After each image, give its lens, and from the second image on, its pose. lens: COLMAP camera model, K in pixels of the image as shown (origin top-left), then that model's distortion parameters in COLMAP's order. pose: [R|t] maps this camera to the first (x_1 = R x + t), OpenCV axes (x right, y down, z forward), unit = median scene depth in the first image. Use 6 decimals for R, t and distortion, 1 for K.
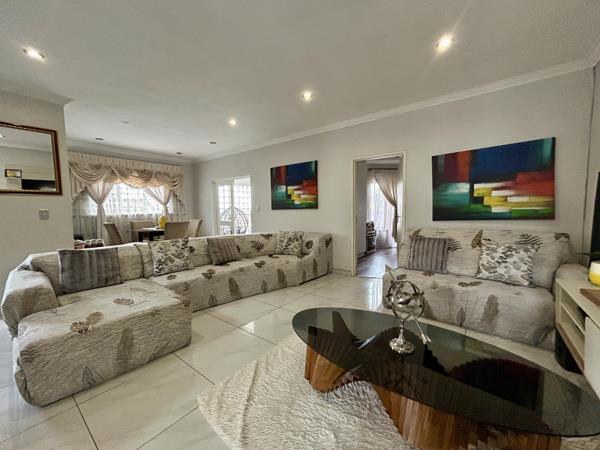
lens RADIAL K [[240.6, 0, 299.6], [0, 240.6, 225.6], [0, 0, 1]] dist [0.000777, -0.000062]
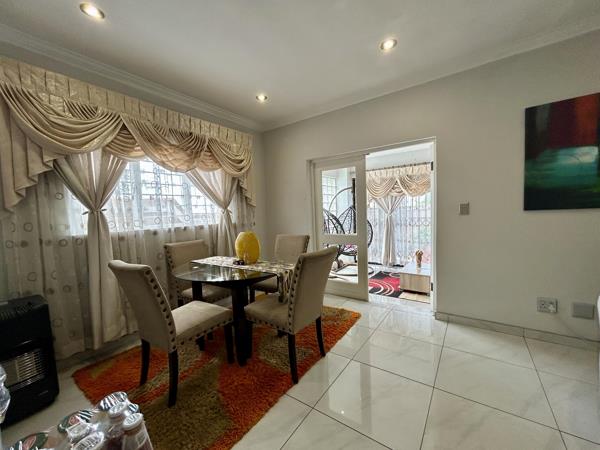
lens RADIAL K [[240.6, 0, 299.6], [0, 240.6, 225.6], [0, 0, 1]] dist [0.000777, -0.000062]
pose [[0.999006, -0.026697, 0.035690, -0.522208], [0.026969, 0.999611, -0.007170, -0.048852], [-0.035485, 0.008125, 0.999337, 0.608721]]
